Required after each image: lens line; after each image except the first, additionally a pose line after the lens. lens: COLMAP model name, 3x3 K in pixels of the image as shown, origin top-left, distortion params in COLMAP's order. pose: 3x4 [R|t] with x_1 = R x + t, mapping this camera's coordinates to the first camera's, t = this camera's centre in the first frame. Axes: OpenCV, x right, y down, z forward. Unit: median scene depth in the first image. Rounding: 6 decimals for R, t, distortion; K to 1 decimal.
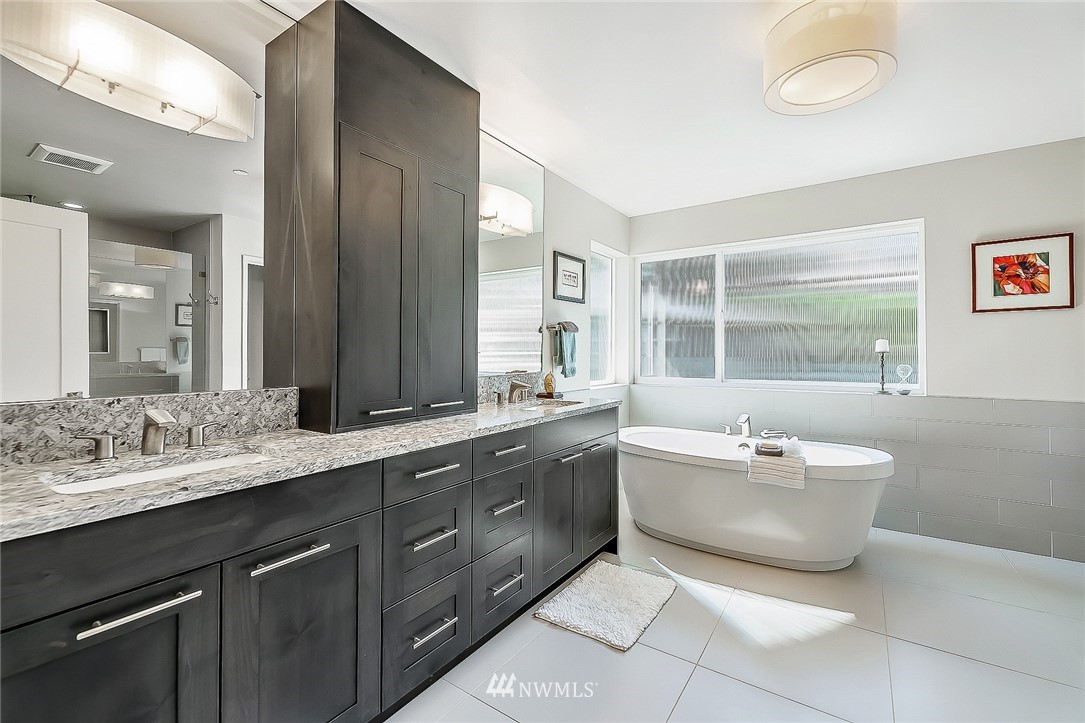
lens RADIAL K [[445.5, 0, 545.1], [0, 445.5, 357.5], [0, 0, 1]] dist [0.002034, 0.000064]
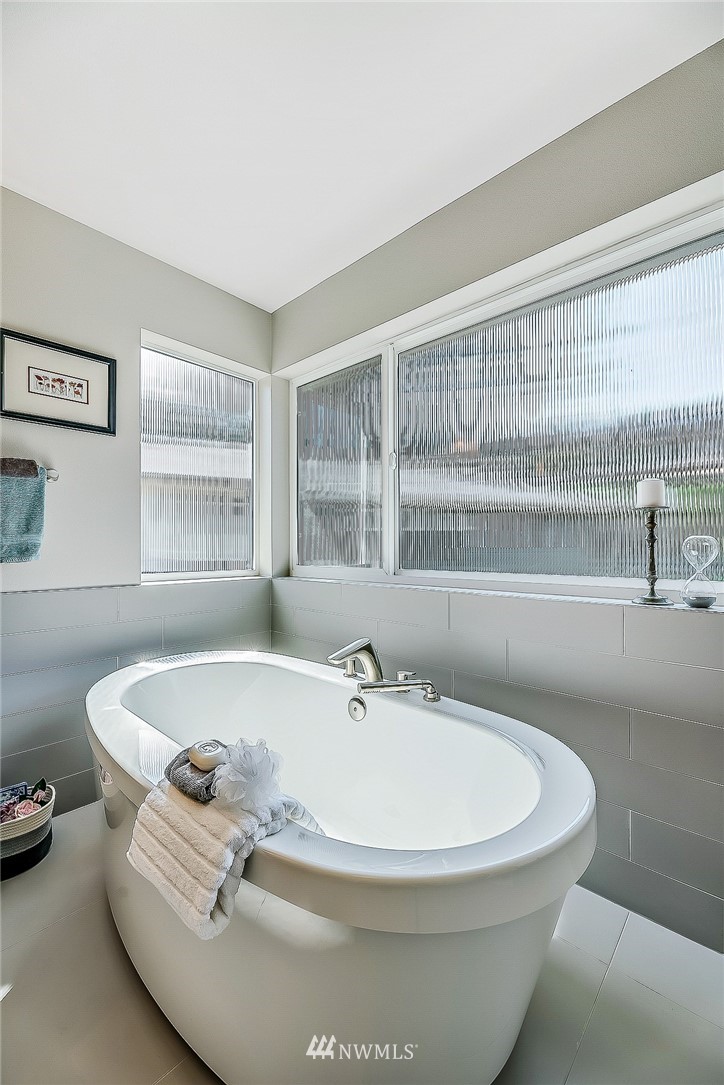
lens RADIAL K [[445.5, 0, 360.3], [0, 445.5, 541.3], [0, 0, 1]] dist [0.002034, 0.000064]
pose [[0.992009, -0.002644, -0.126141, 0.518073], [-0.000252, 0.999737, -0.022941, 0.030399], [0.126168, 0.022789, 0.991747, 0.522466]]
